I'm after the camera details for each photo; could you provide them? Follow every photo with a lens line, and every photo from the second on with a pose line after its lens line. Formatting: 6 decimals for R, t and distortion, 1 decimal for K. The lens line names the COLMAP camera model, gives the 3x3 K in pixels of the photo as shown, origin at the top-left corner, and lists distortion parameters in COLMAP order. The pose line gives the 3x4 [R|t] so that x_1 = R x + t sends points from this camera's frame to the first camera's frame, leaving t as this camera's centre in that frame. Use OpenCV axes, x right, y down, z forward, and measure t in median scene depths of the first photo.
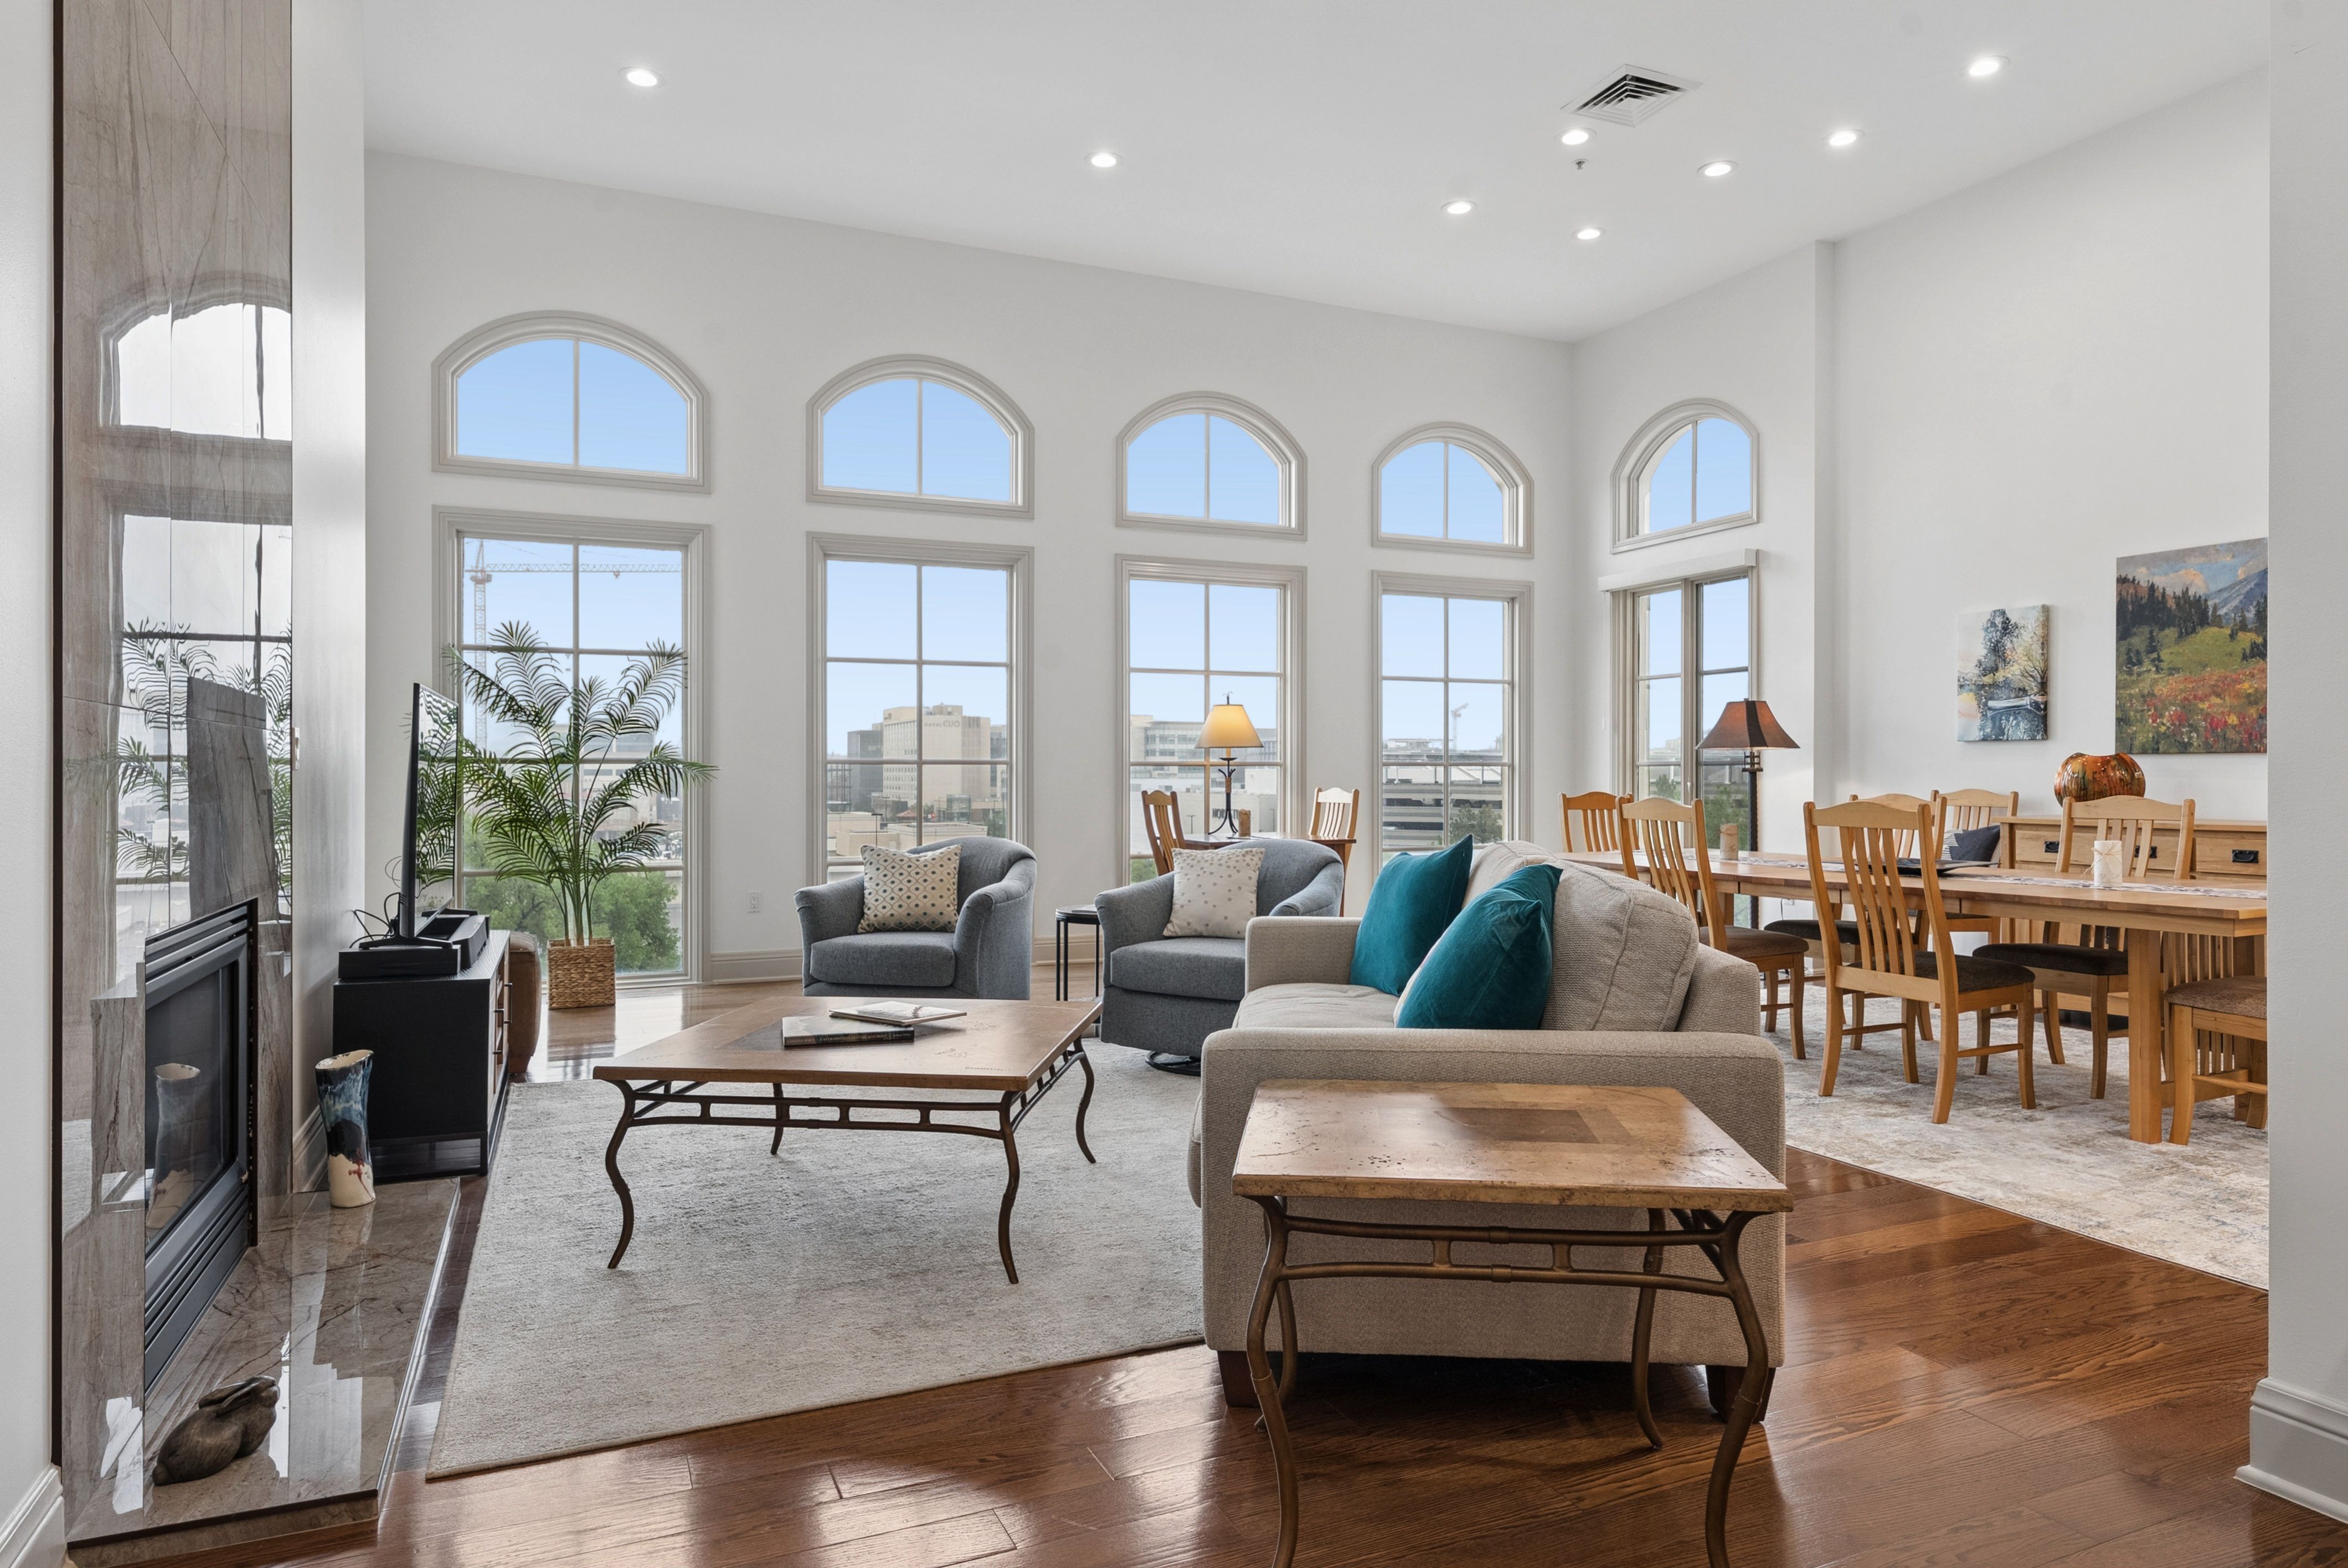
lens RADIAL K [[1381.6, 0, 1181.2], [0, 1381.6, 779.7], [0, 0, 1]] dist [-0.001400, 0.000423]
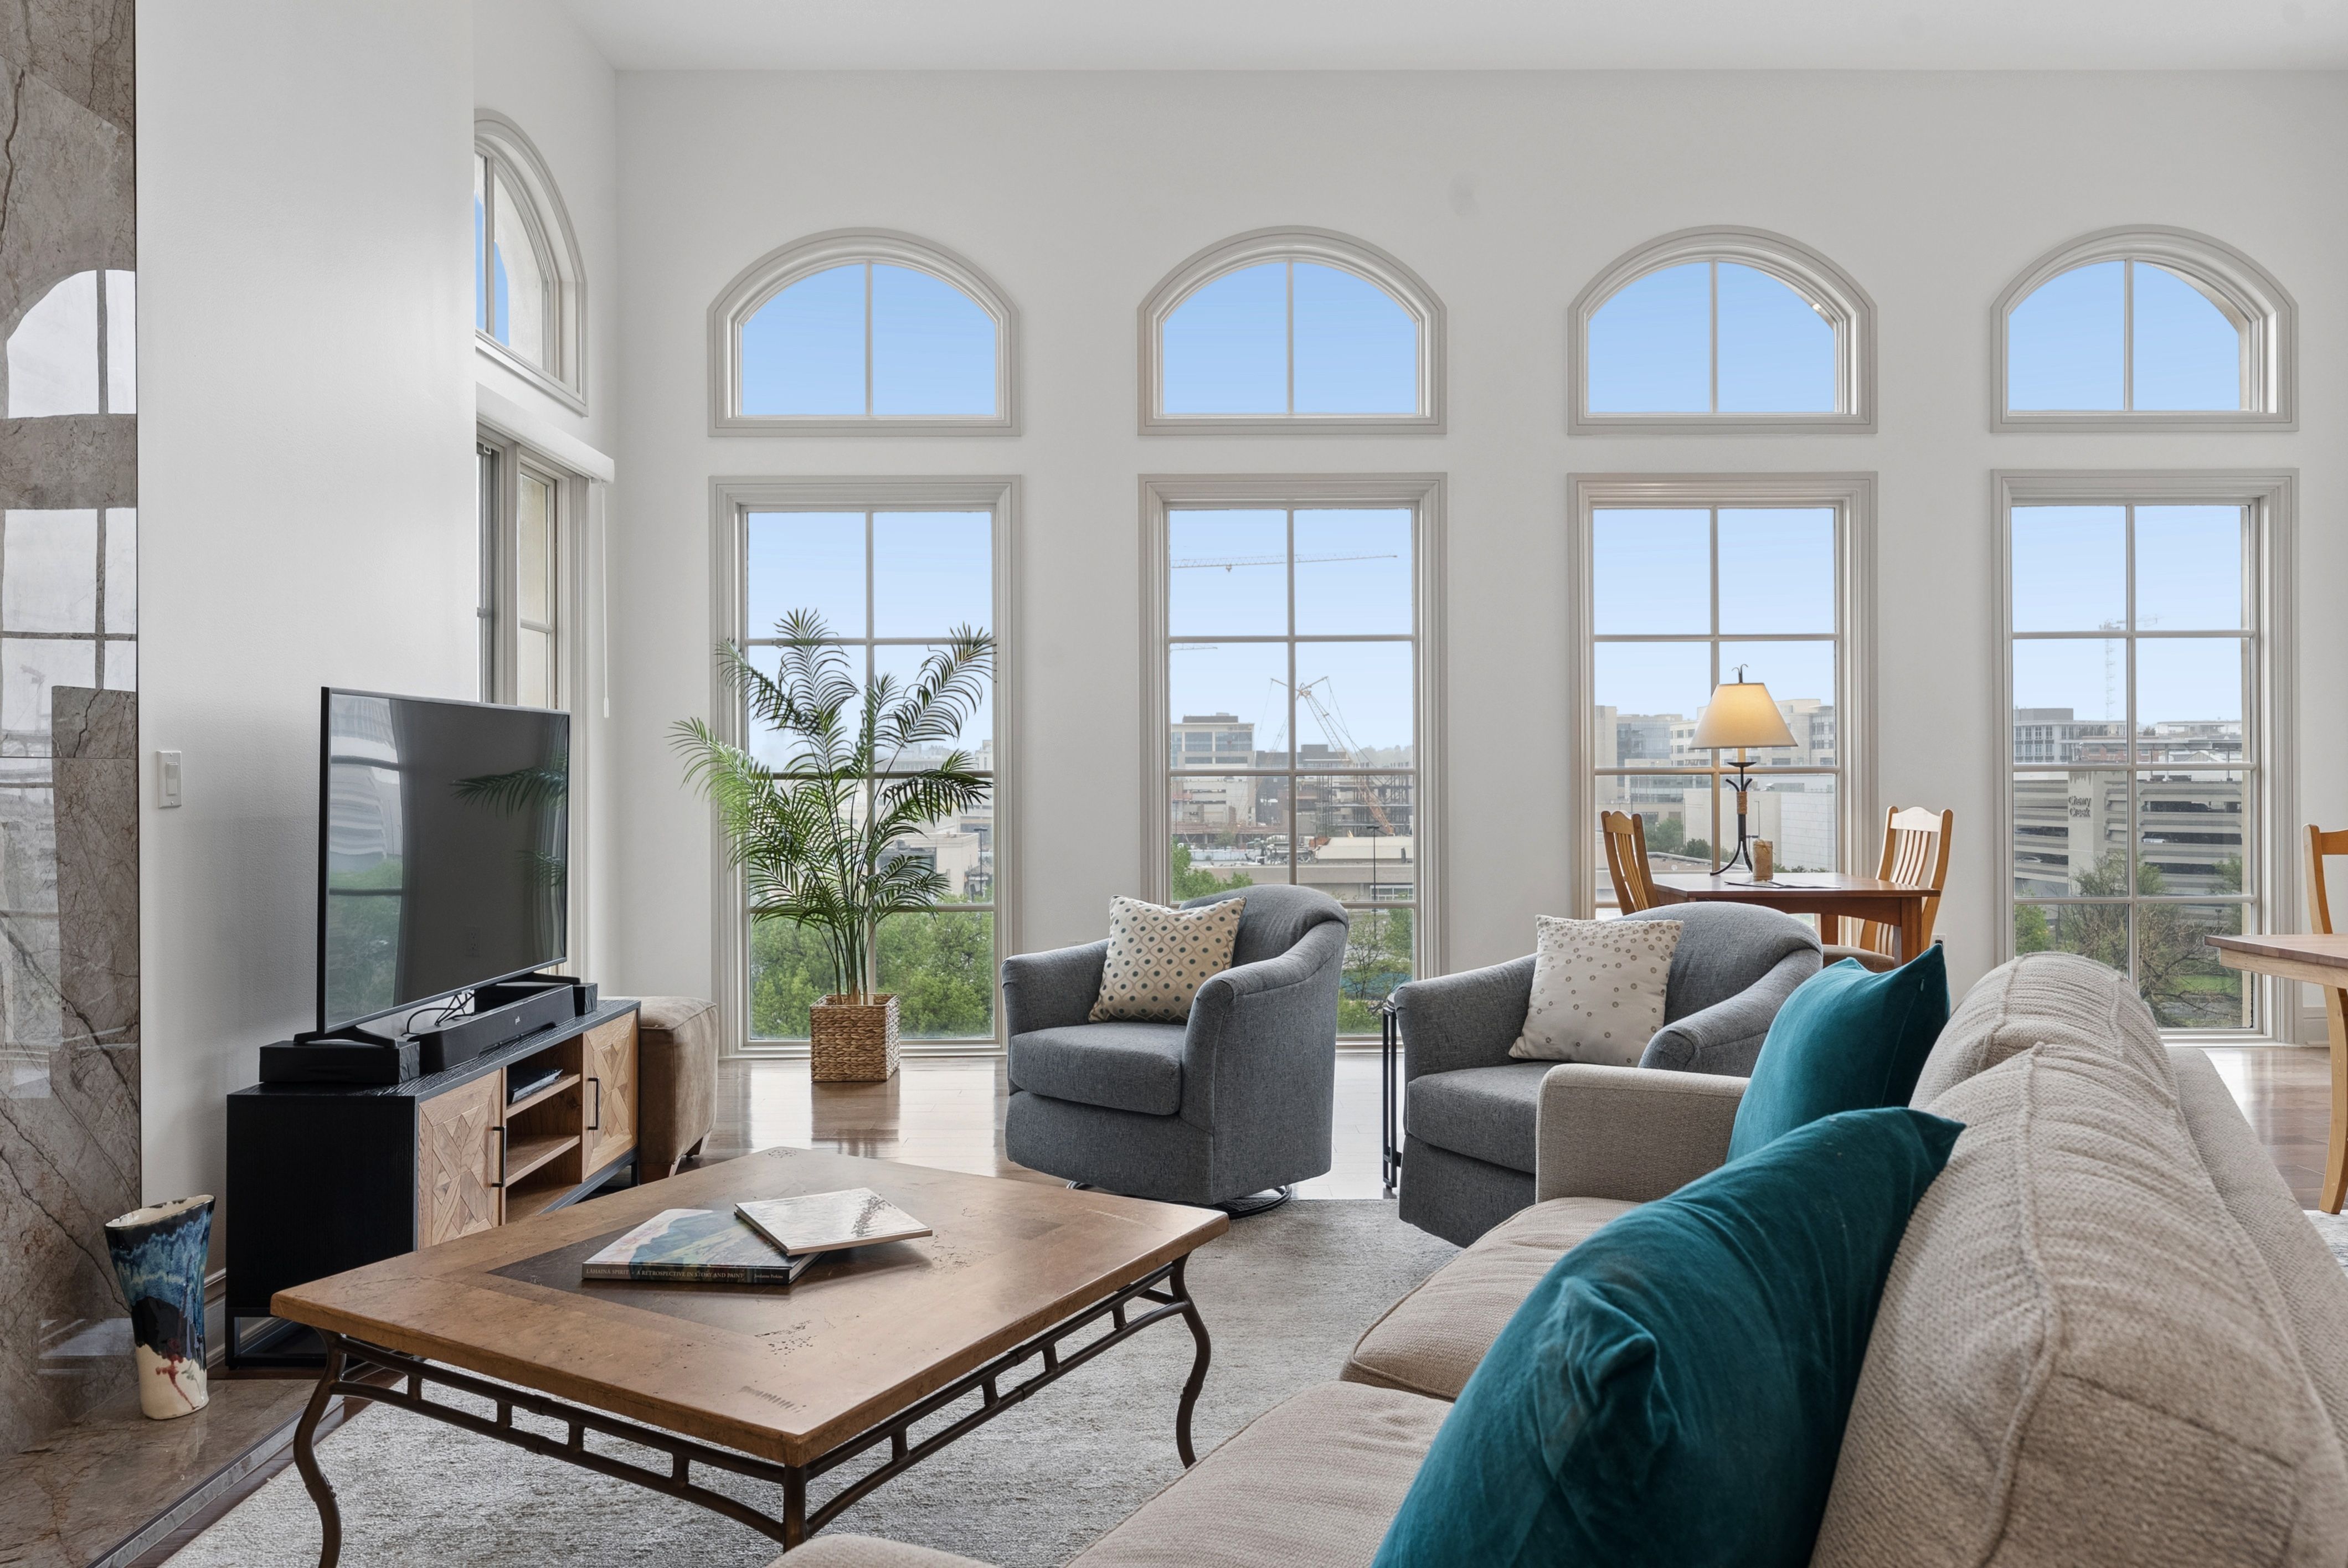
lens RADIAL K [[1556.9, 0, 1185.2], [0, 1556.9, 773.0], [0, 0, 1]] dist [0.002799, -0.001571]
pose [[0.917198, -0.006185, -0.398384, 0.106809], [0.004696, 0.999978, -0.004715, -0.010098], [0.398404, 0.002454, 0.917207, 0.234979]]
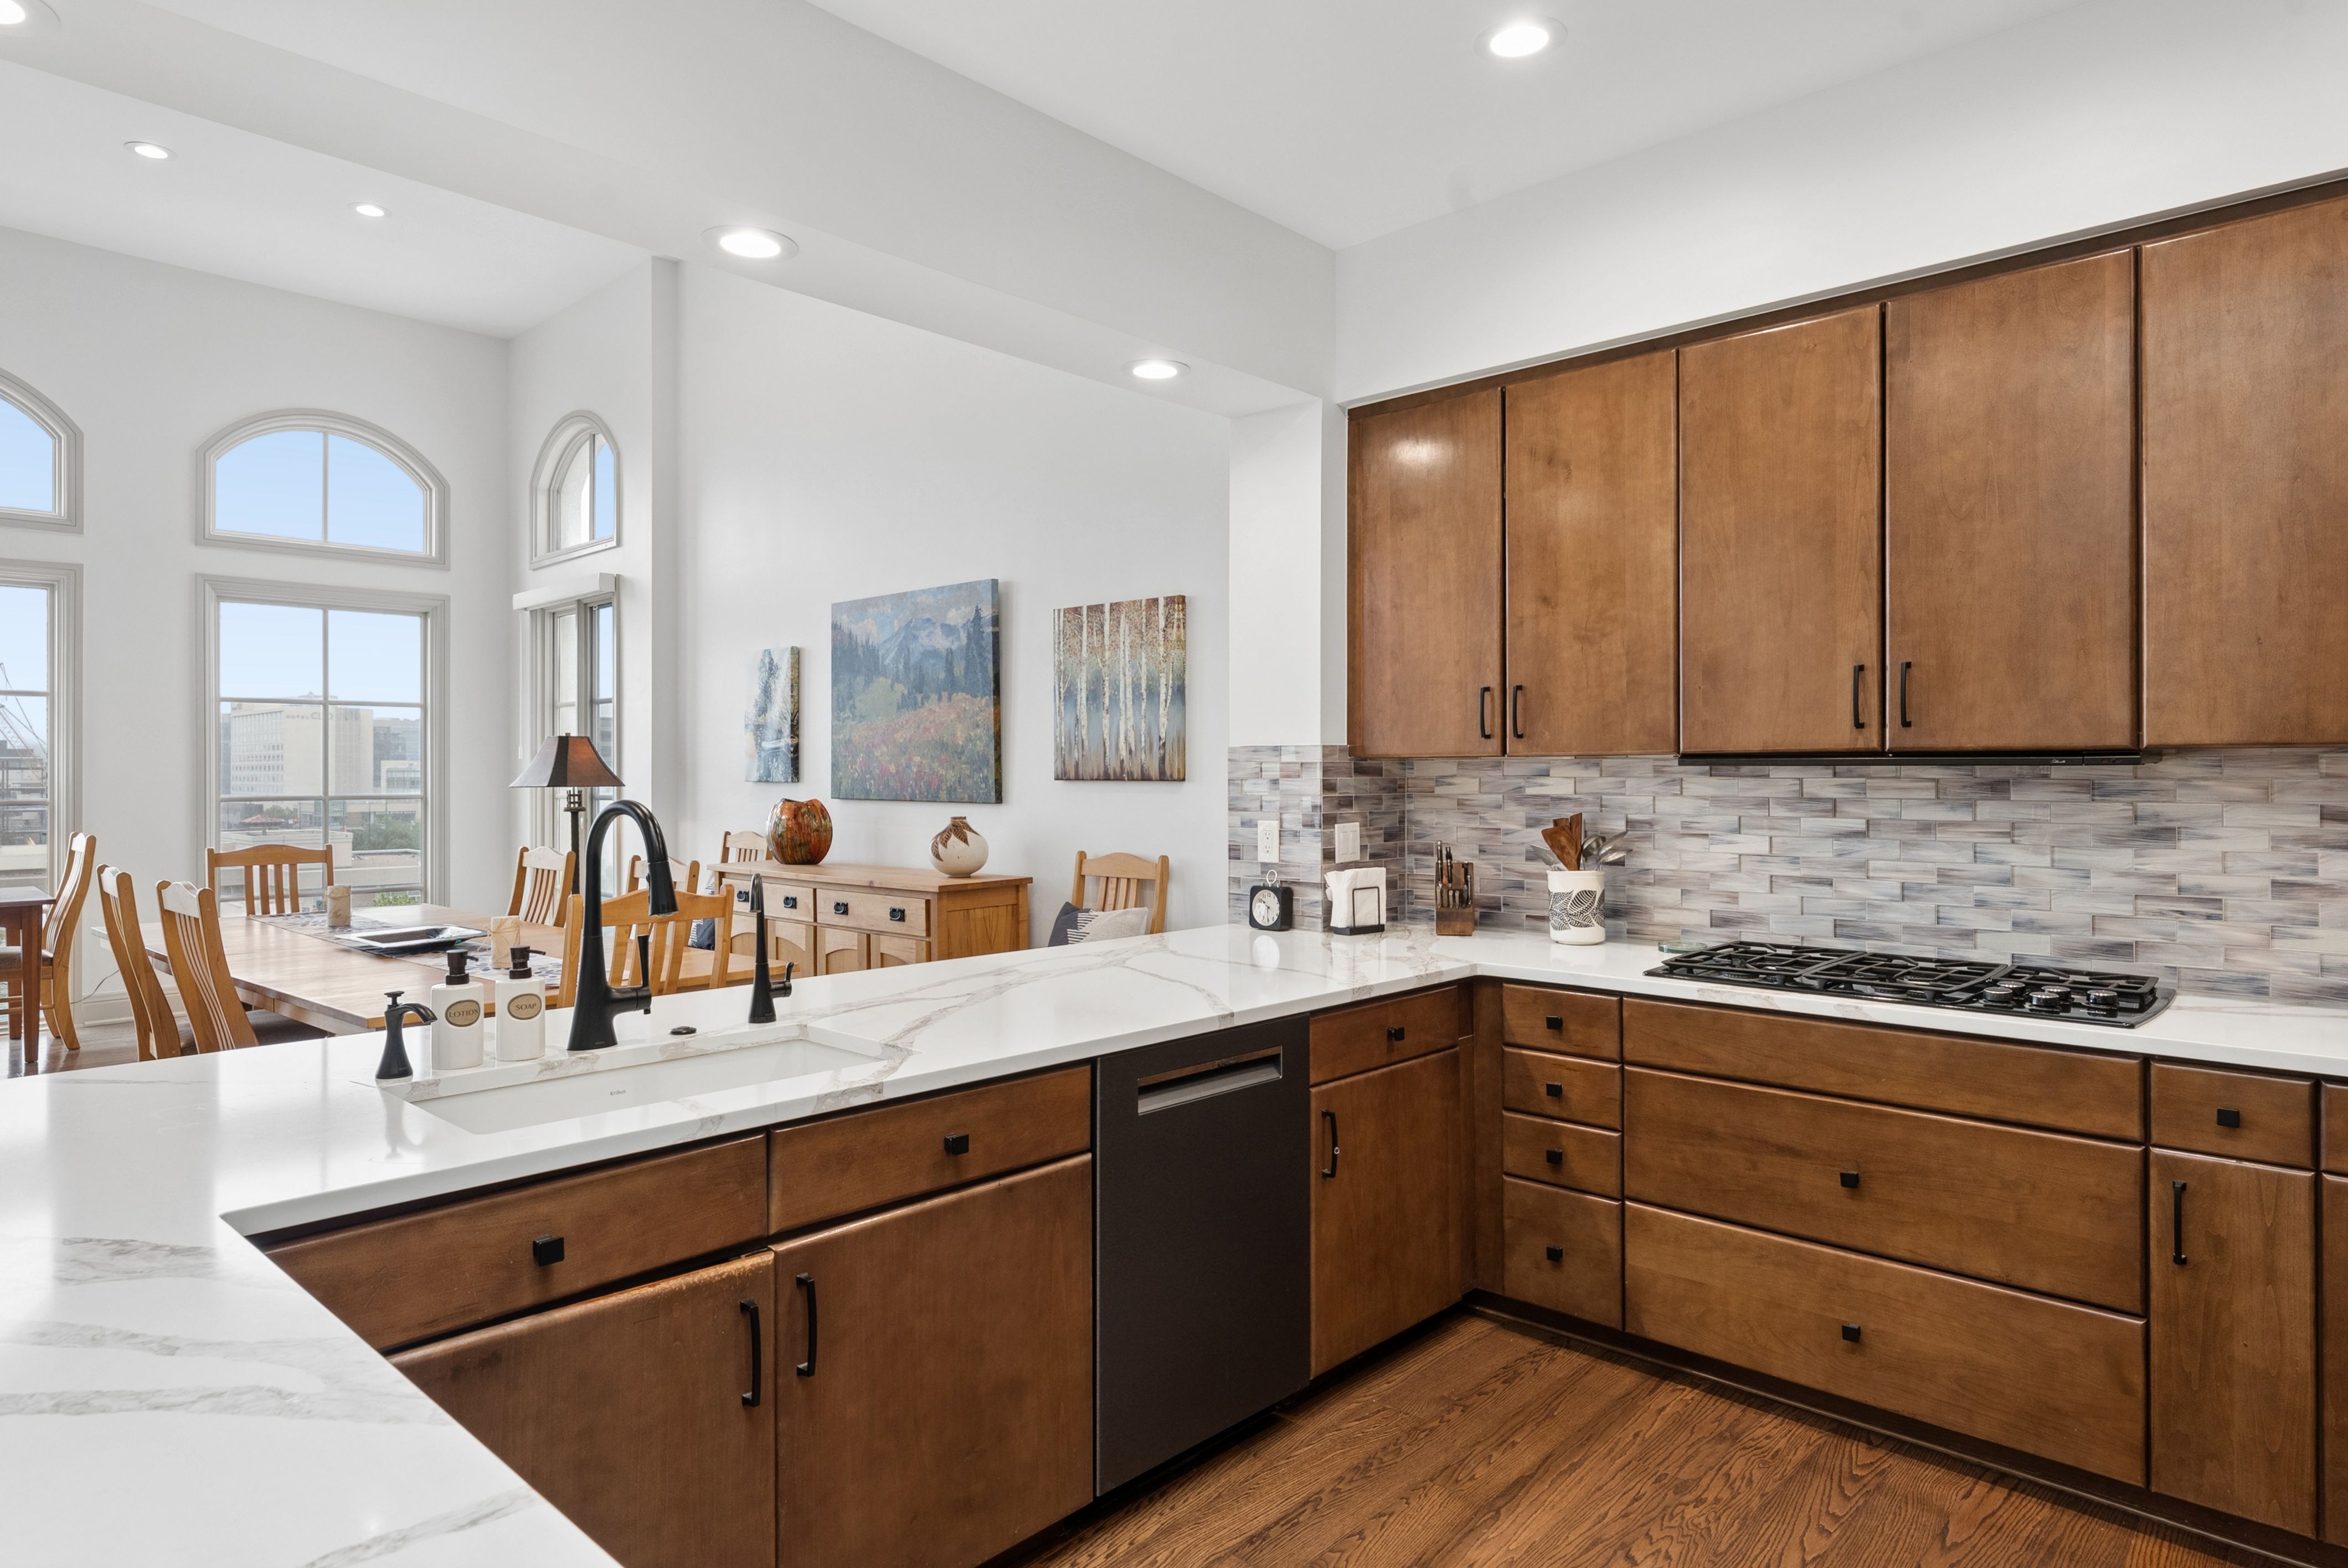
lens RADIAL K [[1345.4, 0, 1179.4], [0, 1345.4, 769.1], [0, 0, 1]] dist [0.004248, 0.000051]
pose [[0.923129, -0.001221, 0.384487, 0.495068], [0.003592, 0.999979, -0.005447, -0.031567], [-0.384473, 0.006409, 0.923114, -0.000154]]
